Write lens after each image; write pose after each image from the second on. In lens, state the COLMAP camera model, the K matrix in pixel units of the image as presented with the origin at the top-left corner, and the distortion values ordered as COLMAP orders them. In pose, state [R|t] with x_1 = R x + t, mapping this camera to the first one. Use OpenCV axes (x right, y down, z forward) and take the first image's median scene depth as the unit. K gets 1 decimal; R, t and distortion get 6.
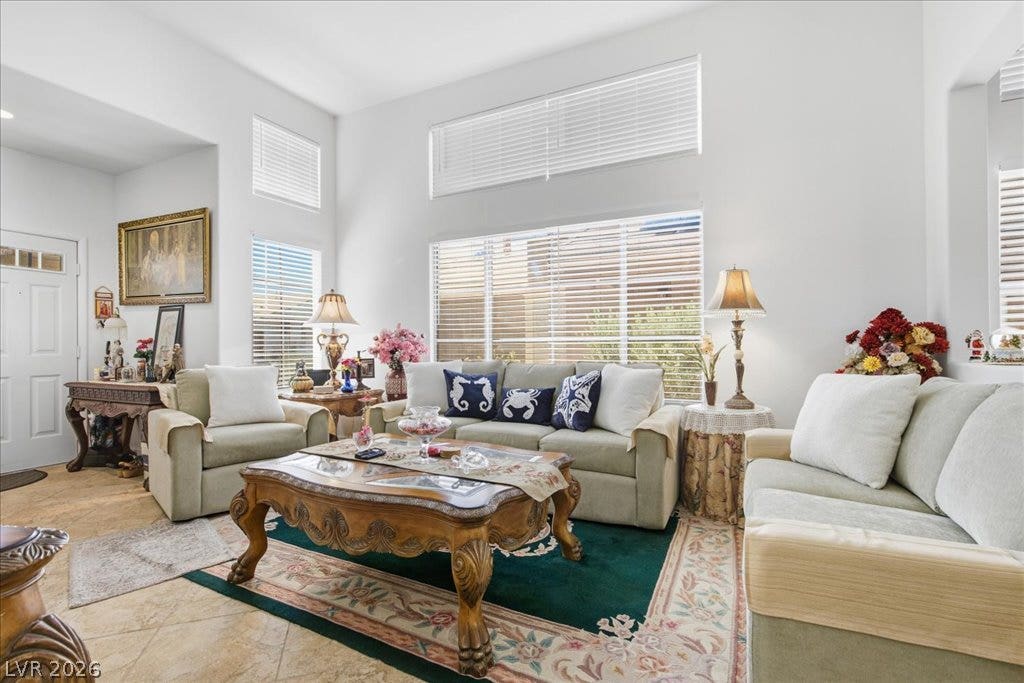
lens RADIAL K [[469.0, 0, 512.3], [0, 469.0, 343.0], [0, 0, 1]] dist [0.003973, -0.001524]
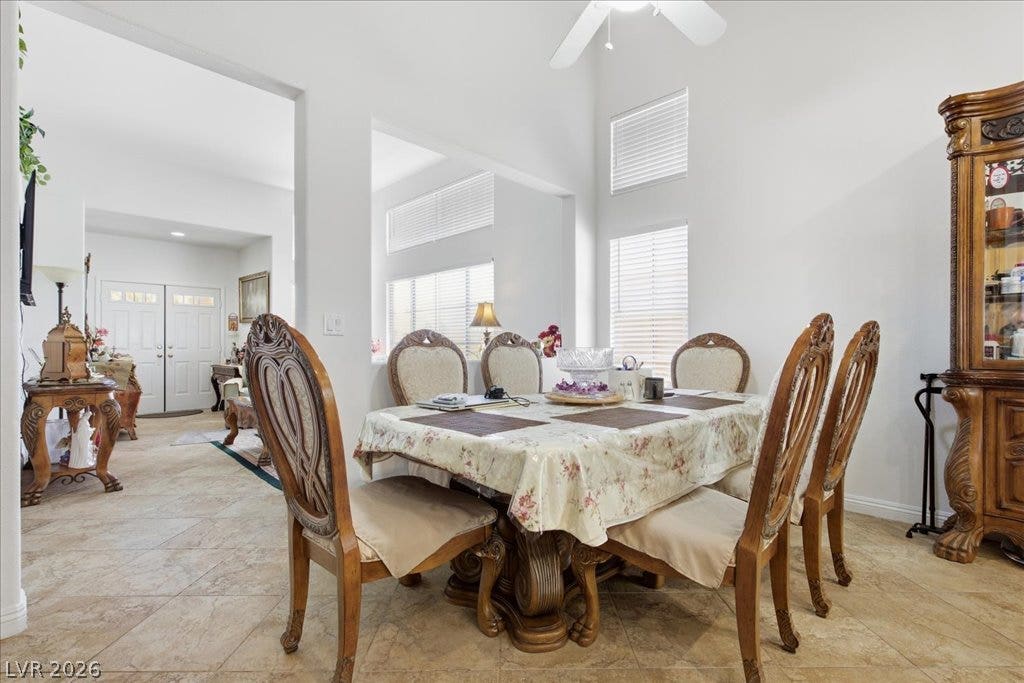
lens RADIAL K [[469.0, 0, 509.7], [0, 469.0, 344.2], [0, 0, 1]] dist [0.003973, -0.001524]
pose [[0.947553, 0.005518, -0.319552, 0.728123], [-0.006060, 0.999981, -0.000701, -0.004798], [0.319543, 0.002601, 0.947568, -0.377780]]
